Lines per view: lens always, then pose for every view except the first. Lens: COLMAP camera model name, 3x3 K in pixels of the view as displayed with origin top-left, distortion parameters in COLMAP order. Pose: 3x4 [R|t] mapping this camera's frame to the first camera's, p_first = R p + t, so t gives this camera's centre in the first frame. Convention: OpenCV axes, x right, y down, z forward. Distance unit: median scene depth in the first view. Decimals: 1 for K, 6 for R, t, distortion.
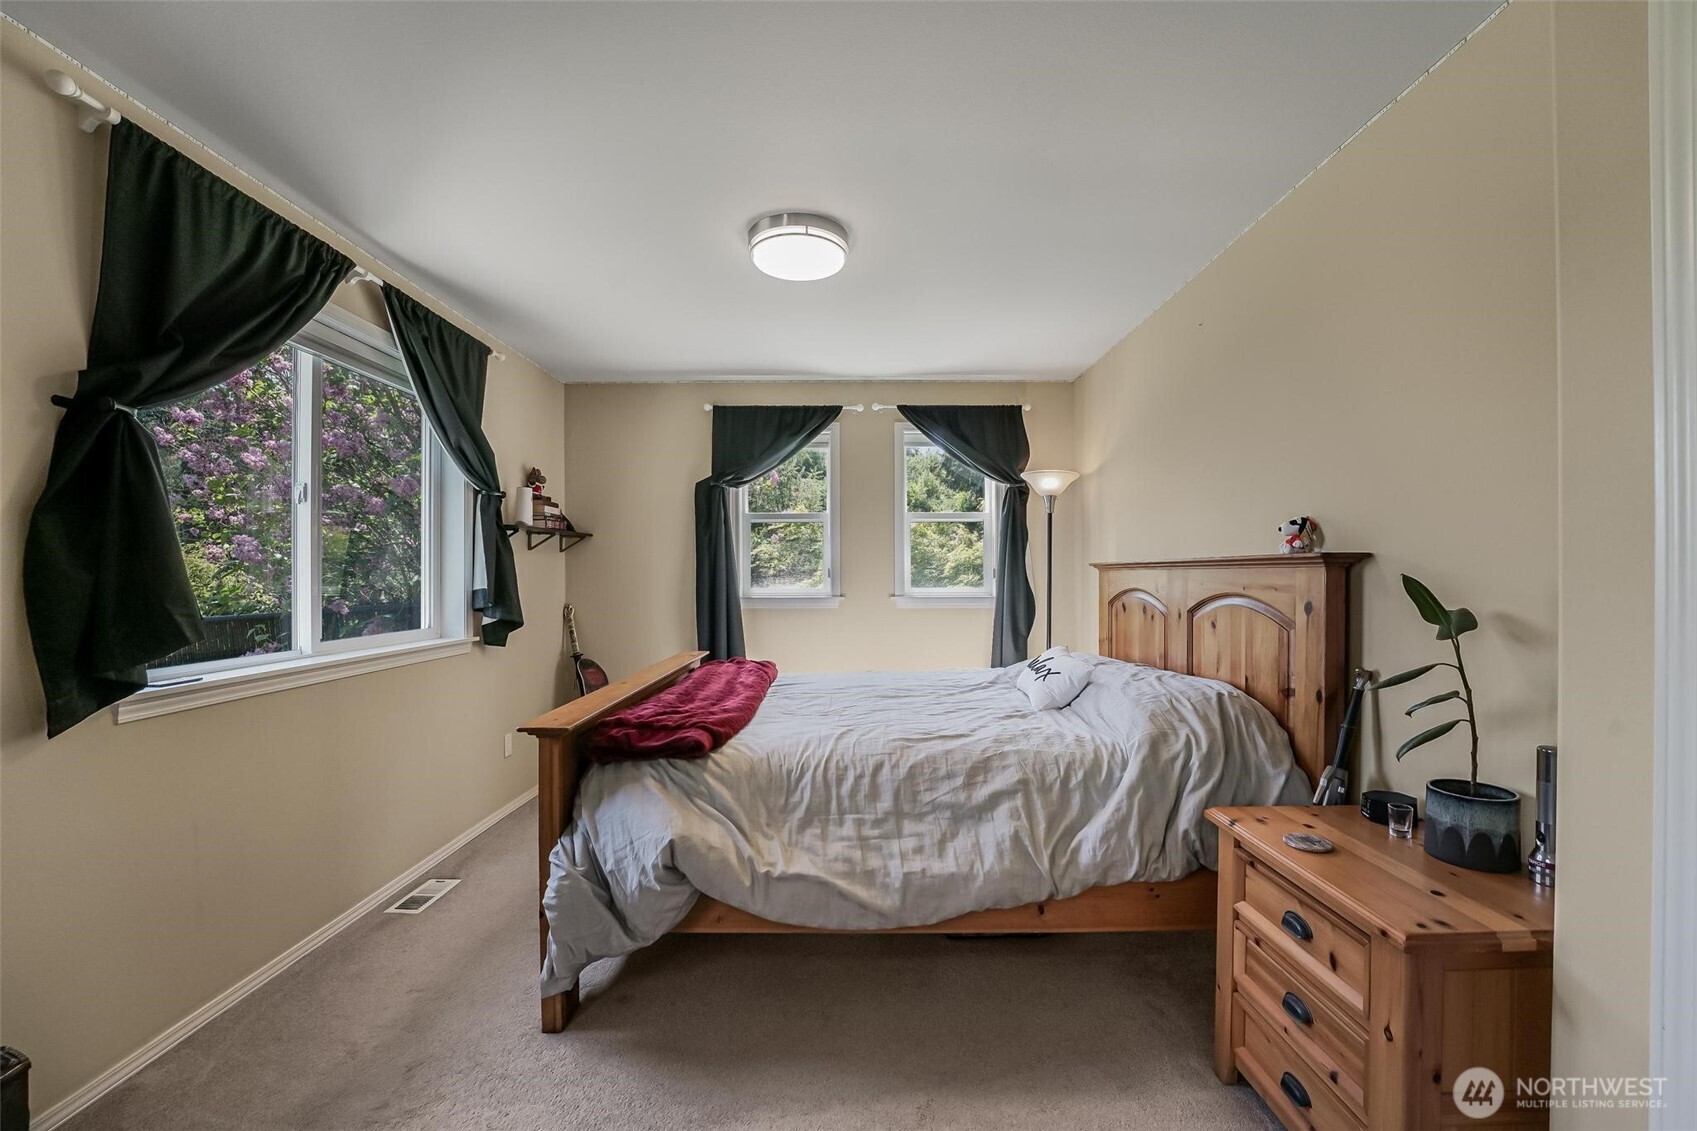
lens RADIAL K [[677.5, 0, 856.2], [0, 677.5, 577.0], [0, 0, 1]] dist [-0.023892, 0.000003]
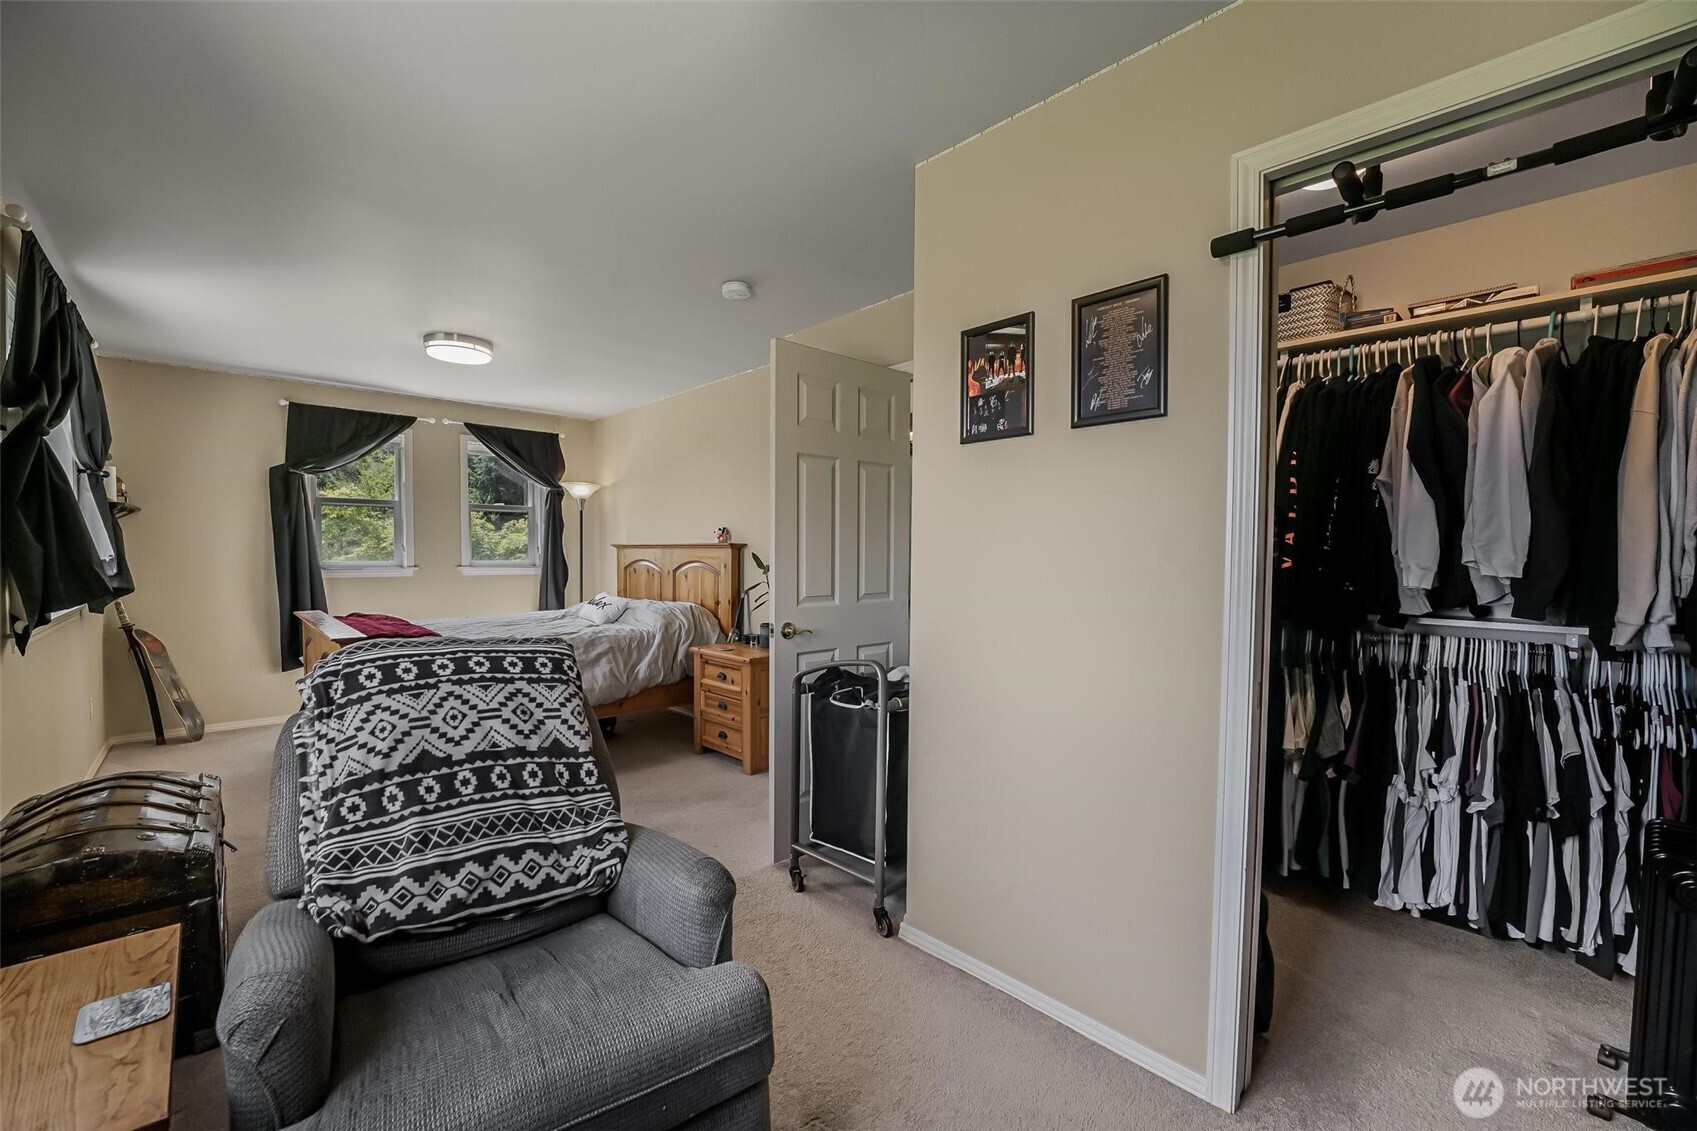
lens RADIAL K [[677.5, 0, 856.2], [0, 677.5, 577.0], [0, 0, 1]] dist [-0.023892, 0.000003]
pose [[0.715050, -0.017615, 0.698851, -0.658565], [-0.006115, 0.999487, 0.031449, 0.006336], [-0.699046, -0.026761, 0.714575, -1.020329]]
